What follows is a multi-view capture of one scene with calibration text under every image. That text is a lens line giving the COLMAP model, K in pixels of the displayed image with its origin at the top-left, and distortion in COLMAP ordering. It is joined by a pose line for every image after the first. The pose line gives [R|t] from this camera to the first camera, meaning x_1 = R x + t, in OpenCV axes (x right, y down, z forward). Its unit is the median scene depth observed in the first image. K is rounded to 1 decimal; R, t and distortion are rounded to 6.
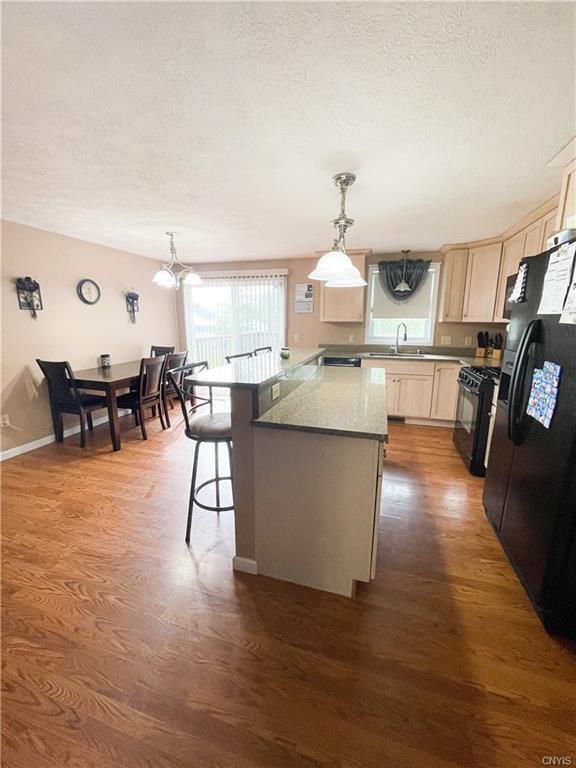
lens RADIAL K [[308.7, 0, 288.0], [0, 308.7, 384.0], [0, 0, 1]] dist [-0.002385, -0.000127]
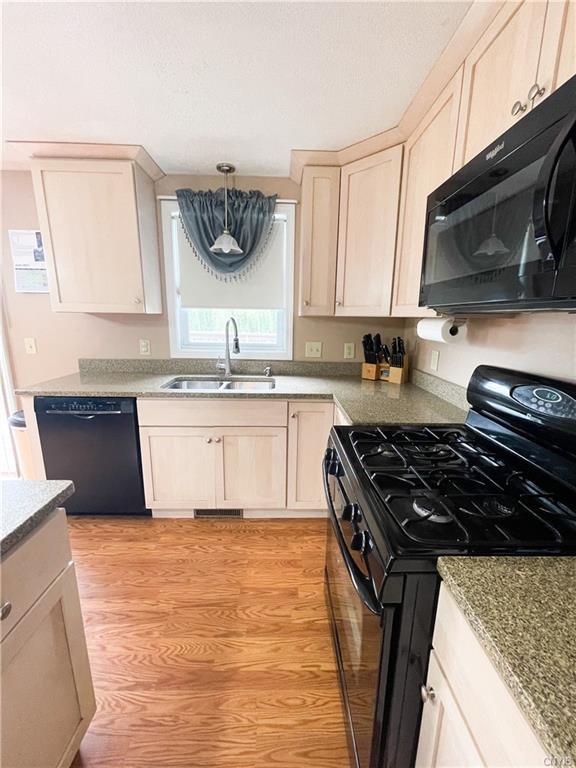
lens RADIAL K [[308.7, 0, 288.0], [0, 308.7, 384.0], [0, 0, 1]] dist [-0.002385, -0.000127]
pose [[0.951672, -0.053580, 0.302407, 0.309208], [0.049068, 0.998542, 0.022502, -0.097764], [-0.303172, -0.006576, 0.952913, 0.503758]]
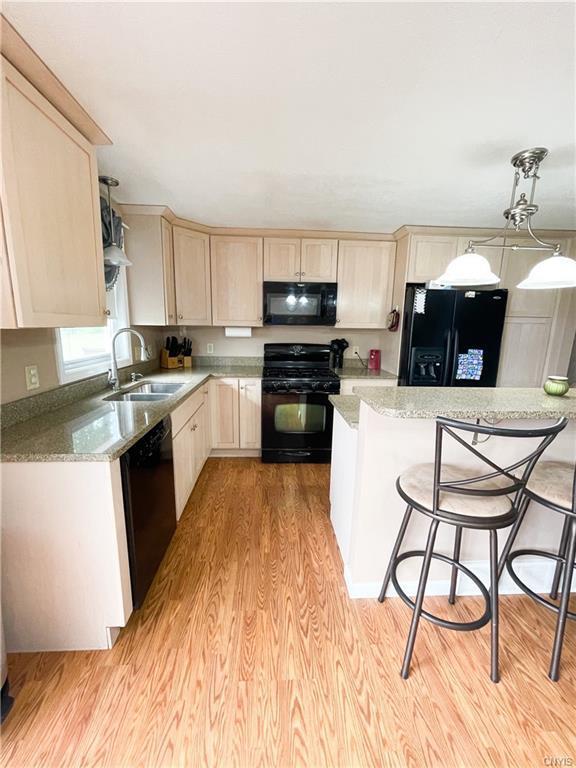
lens RADIAL K [[308.7, 0, 288.0], [0, 308.7, 384.0], [0, 0, 1]] dist [-0.002385, -0.000127]
pose [[-0.345359, -0.188968, 0.919249, -0.221010], [0.170498, 0.950583, 0.259464, -0.201989], [-0.922853, 0.246339, -0.296073, 0.953858]]
